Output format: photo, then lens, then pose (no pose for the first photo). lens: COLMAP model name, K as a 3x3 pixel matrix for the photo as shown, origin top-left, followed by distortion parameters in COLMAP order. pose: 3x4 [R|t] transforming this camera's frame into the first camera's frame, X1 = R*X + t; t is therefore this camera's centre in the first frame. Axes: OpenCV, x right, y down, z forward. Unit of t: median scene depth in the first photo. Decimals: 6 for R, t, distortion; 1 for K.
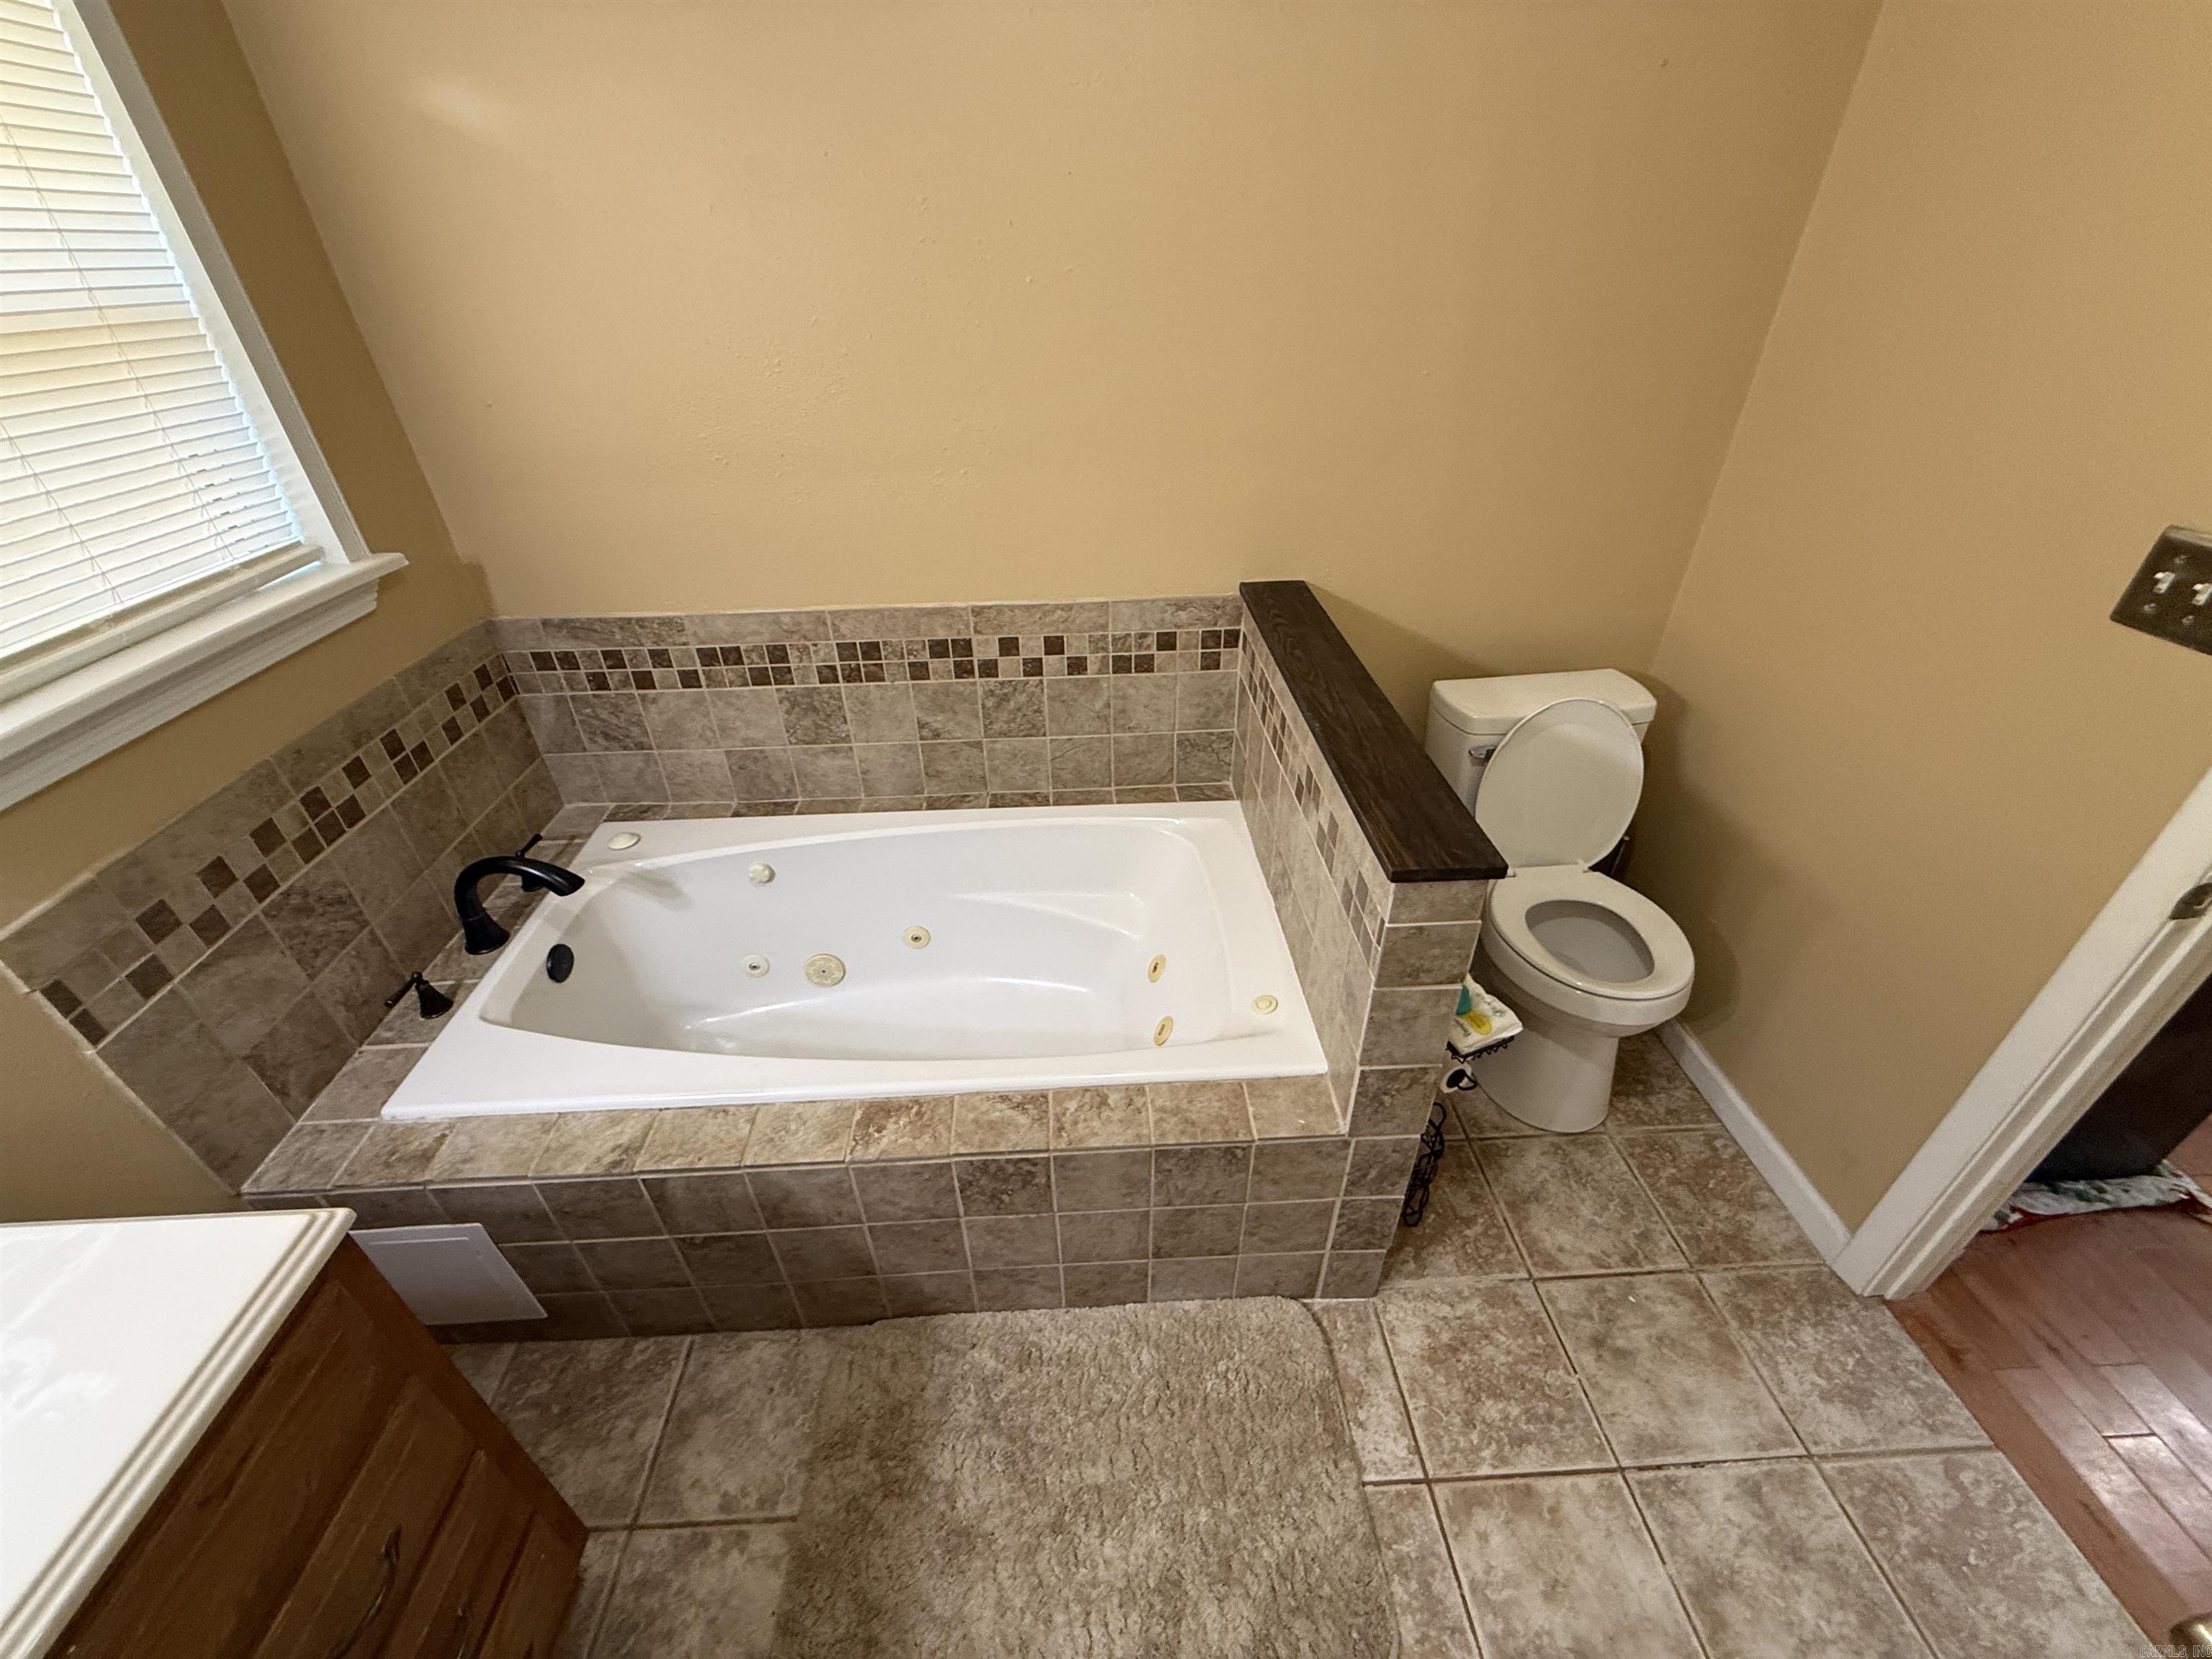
lens RADIAL K [[885.9, 0, 1106.5], [0, 885.9, 827.8], [0, 0, 1]] dist [0.001369, -0.000465]
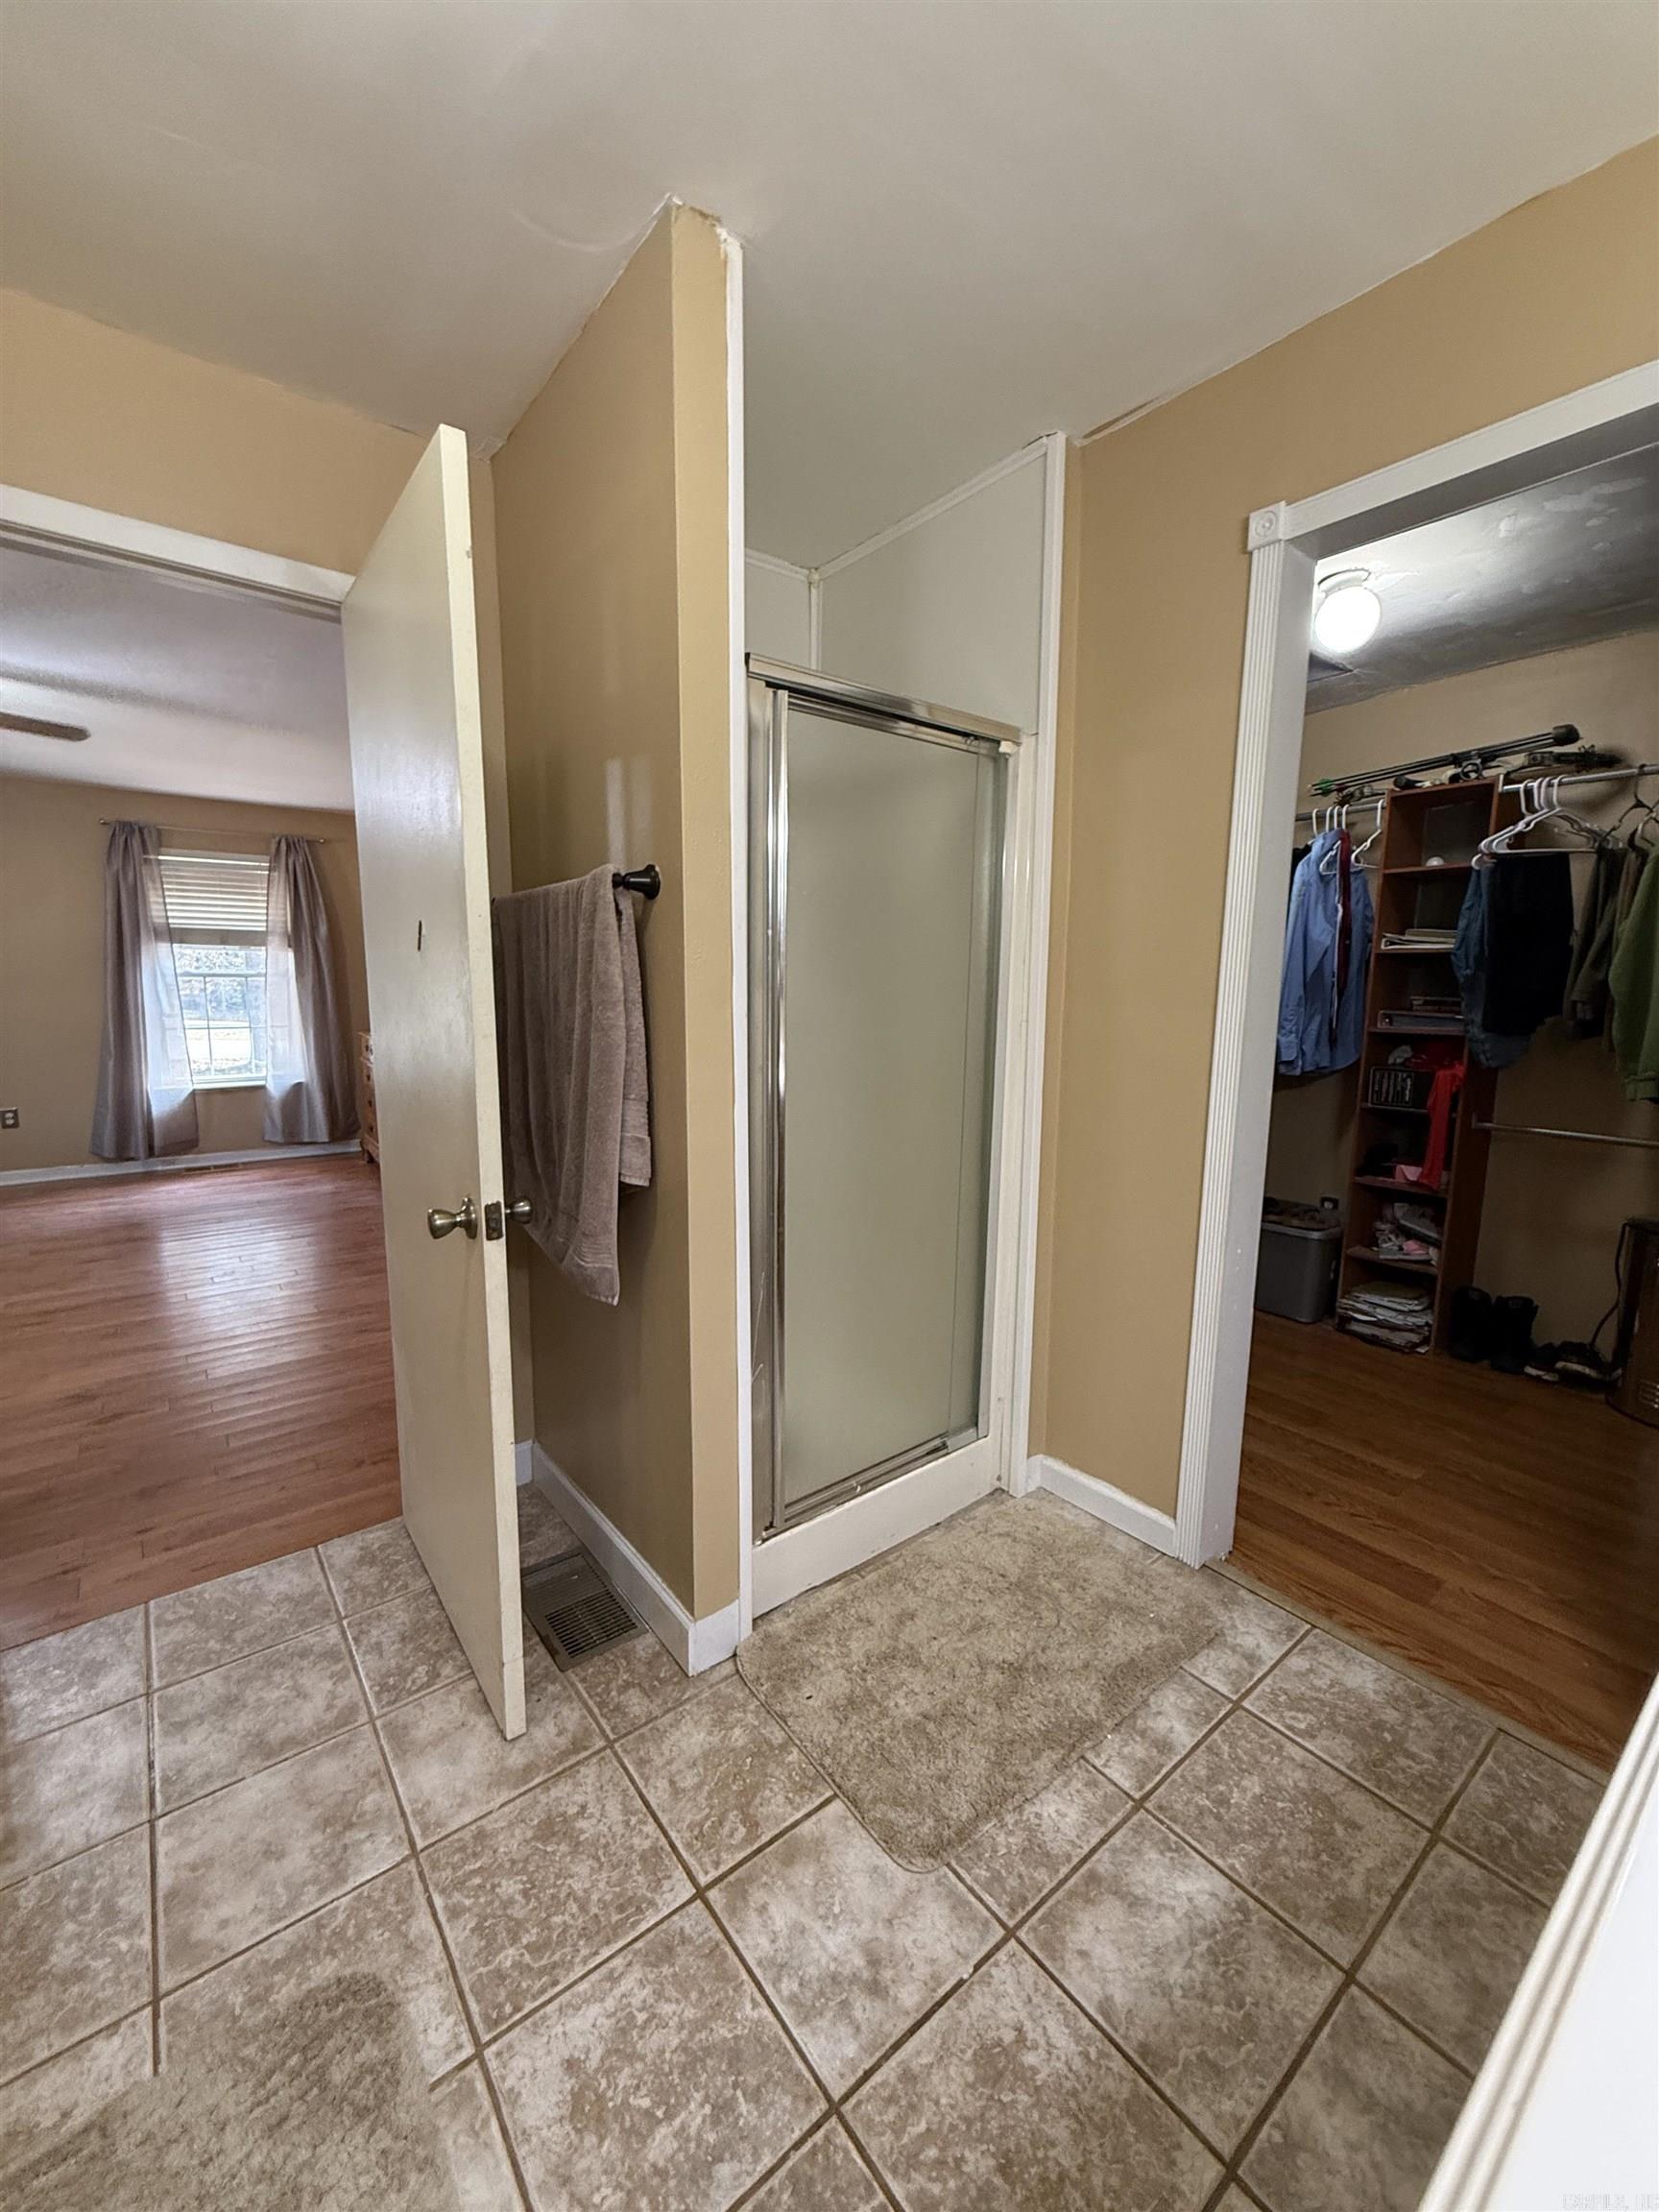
lens RADIAL K [[885.9, 0, 829.9], [0, 885.9, 1099.1], [0, 0, 1]] dist [0.001369, -0.000465]
pose [[-0.578196, -0.094215, 0.810440, -0.429884], [0.452319, 0.789681, 0.414501, 0.023482], [-0.679041, 0.606240, -0.413975, 0.315779]]
